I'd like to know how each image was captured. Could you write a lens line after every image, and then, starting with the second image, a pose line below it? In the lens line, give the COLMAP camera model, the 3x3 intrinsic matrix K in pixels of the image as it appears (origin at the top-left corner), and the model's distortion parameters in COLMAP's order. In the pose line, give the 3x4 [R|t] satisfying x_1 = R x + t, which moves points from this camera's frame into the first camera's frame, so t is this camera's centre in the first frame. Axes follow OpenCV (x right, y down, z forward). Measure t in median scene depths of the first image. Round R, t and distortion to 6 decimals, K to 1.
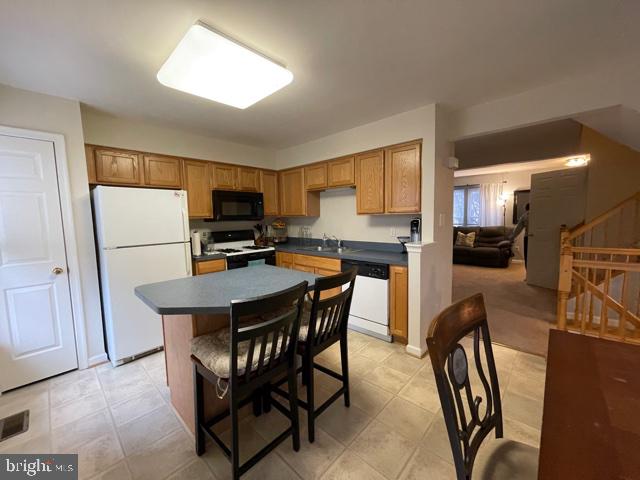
lens RADIAL K [[257.9, 0, 320.3], [0, 257.9, 239.2], [0, 0, 1]] dist [-0.002098, -0.000763]
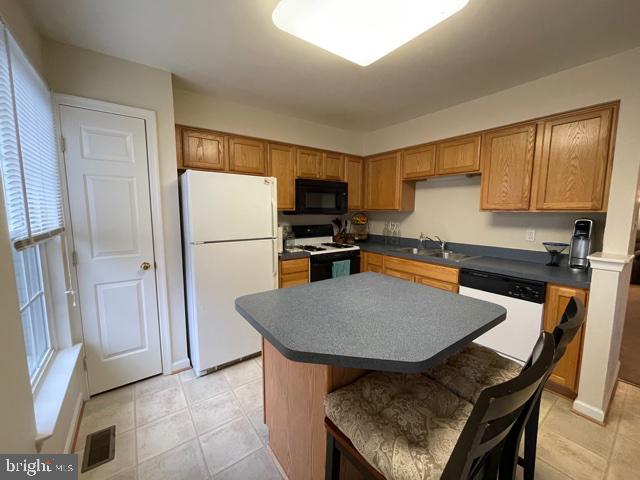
lens RADIAL K [[257.9, 0, 320.3], [0, 257.9, 238.8], [0, 0, 1]] dist [-0.002098, -0.000763]
pose [[0.983100, 0.044876, -0.177484, -0.235285], [-0.040703, 0.998804, 0.027088, -0.017041], [0.178487, -0.019406, 0.983751, 0.200278]]
